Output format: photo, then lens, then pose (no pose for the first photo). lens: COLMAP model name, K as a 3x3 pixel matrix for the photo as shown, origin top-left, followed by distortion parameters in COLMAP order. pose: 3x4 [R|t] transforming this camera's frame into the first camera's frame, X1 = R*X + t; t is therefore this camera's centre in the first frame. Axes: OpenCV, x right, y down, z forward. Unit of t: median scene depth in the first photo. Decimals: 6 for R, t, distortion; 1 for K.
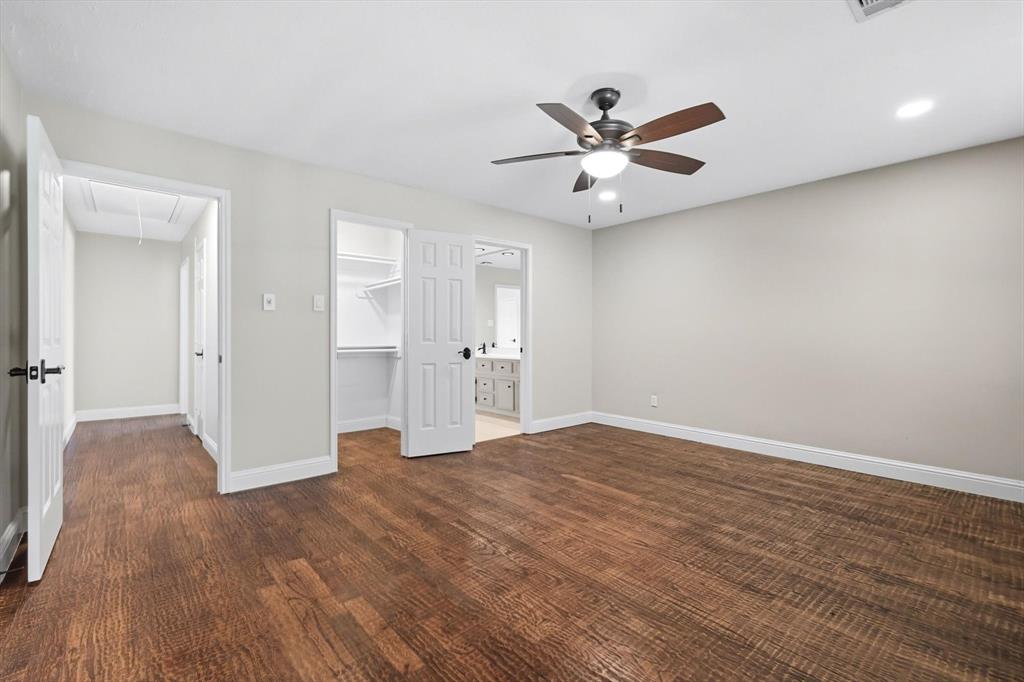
lens RADIAL K [[449.2, 0, 510.1], [0, 449.2, 335.7], [0, 0, 1]] dist [-0.000216, -0.000141]
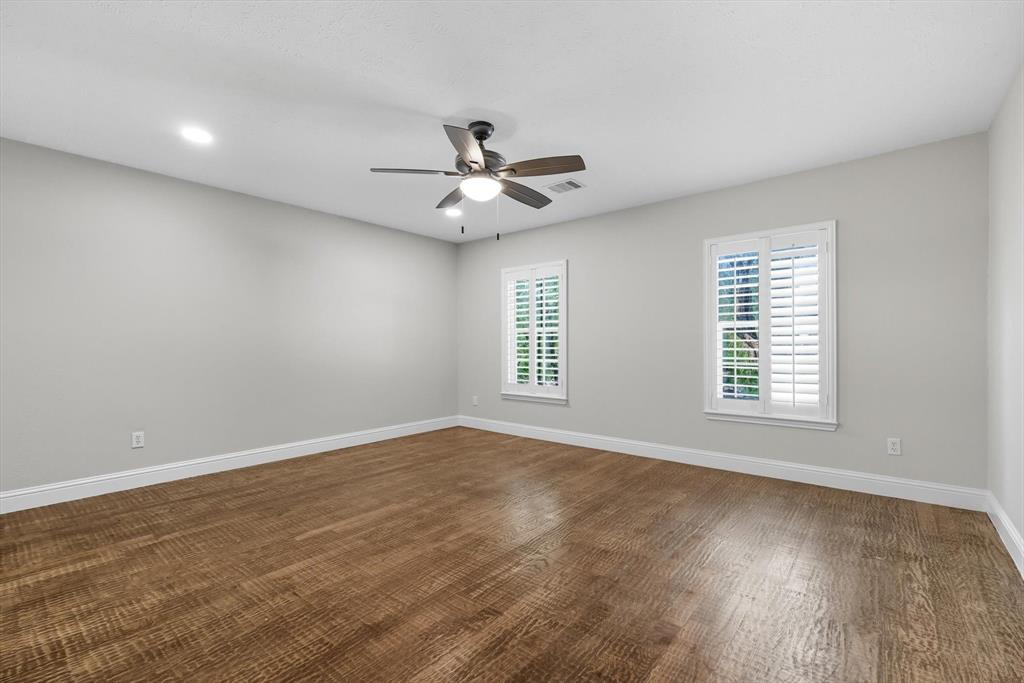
lens RADIAL K [[449.2, 0, 513.9], [0, 449.2, 342.4], [0, 0, 1]] dist [-0.000216, -0.000141]
pose [[-0.156133, 0.000536, 0.987736, -0.760029], [0.005920, 0.999982, 0.000393, -0.001781], [-0.987718, 0.005909, -0.156133, 0.909637]]
